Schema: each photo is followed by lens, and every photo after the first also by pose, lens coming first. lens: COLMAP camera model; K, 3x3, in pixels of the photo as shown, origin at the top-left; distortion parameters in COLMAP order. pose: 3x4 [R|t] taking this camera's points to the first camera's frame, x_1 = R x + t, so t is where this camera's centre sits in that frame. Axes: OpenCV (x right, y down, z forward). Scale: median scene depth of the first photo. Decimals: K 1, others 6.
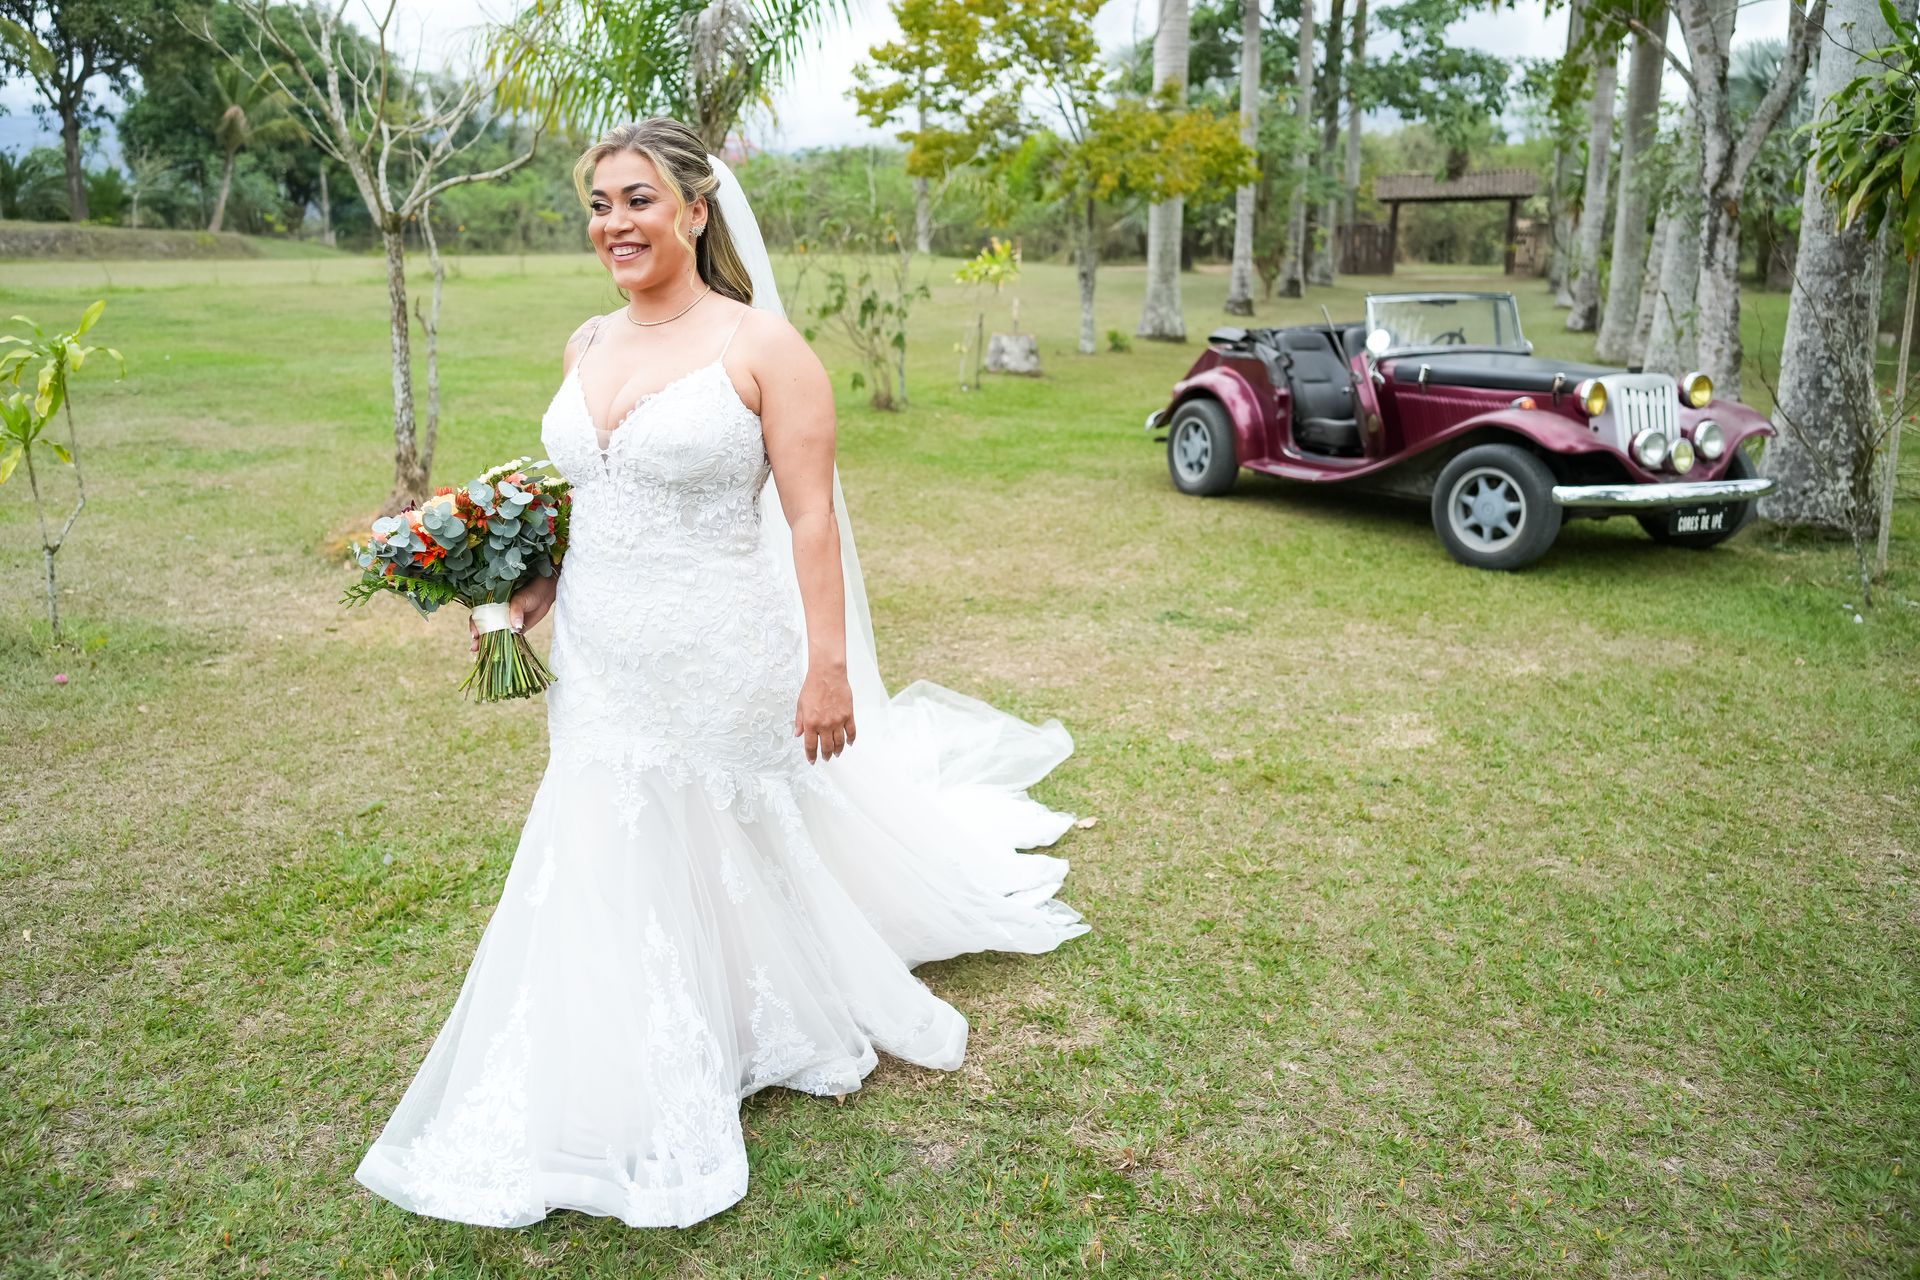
lens RADIAL K [[1540.8, 0, 960.0], [0, 1540.8, 640.0], [0, 0, 1]] dist [-0.000490, -0.000895]
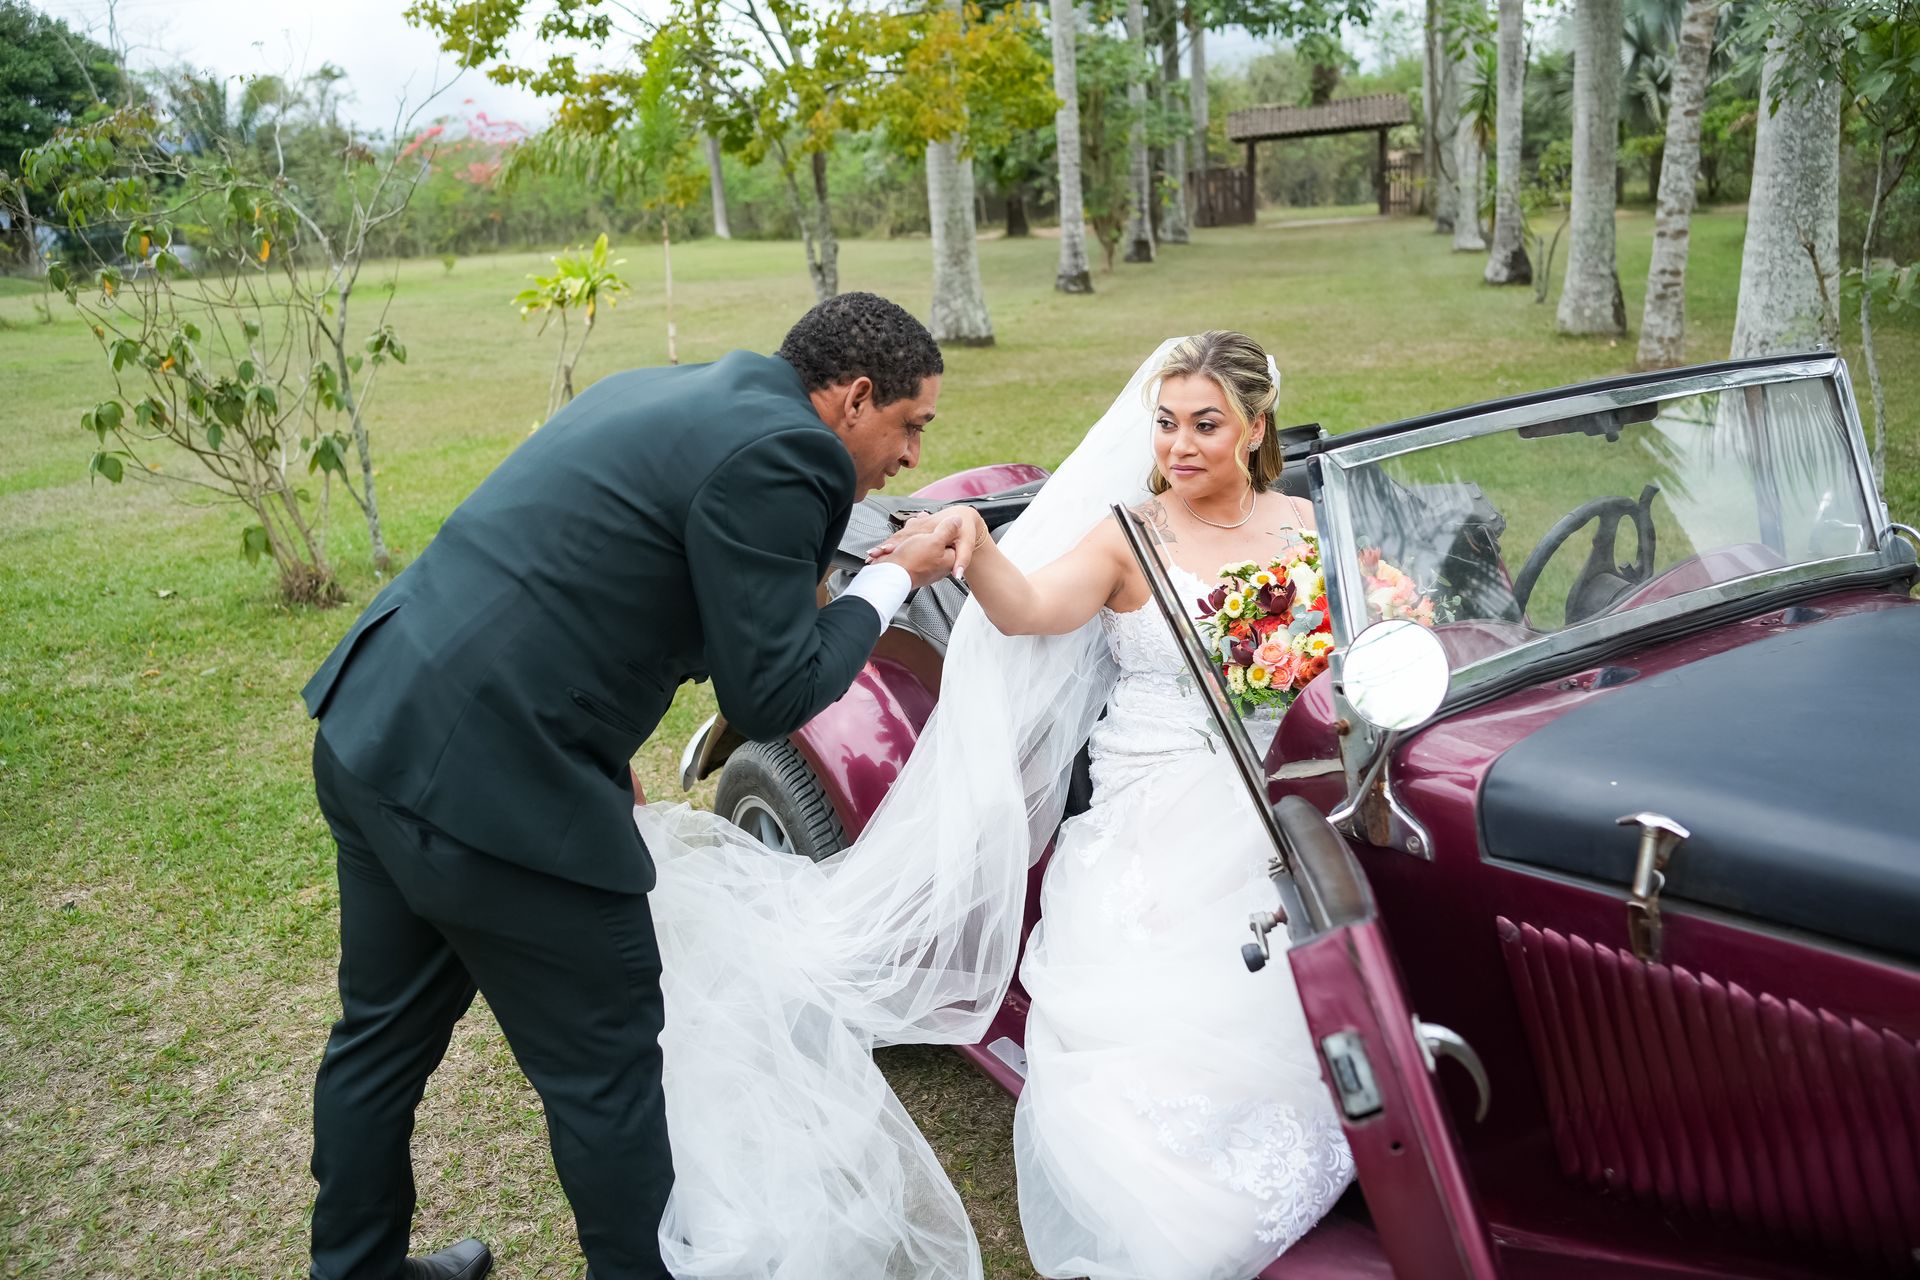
lens RADIAL K [[1561.7, 0, 960.0], [0, 1561.7, 640.0], [0, 0, 1]] dist [-0.005464, 0.001538]
pose [[0.993385, -0.091829, 0.068953, 0.038225], [0.090842, 0.995715, 0.017316, -0.039241], [-0.070248, -0.010938, 0.997470, 0.151559]]
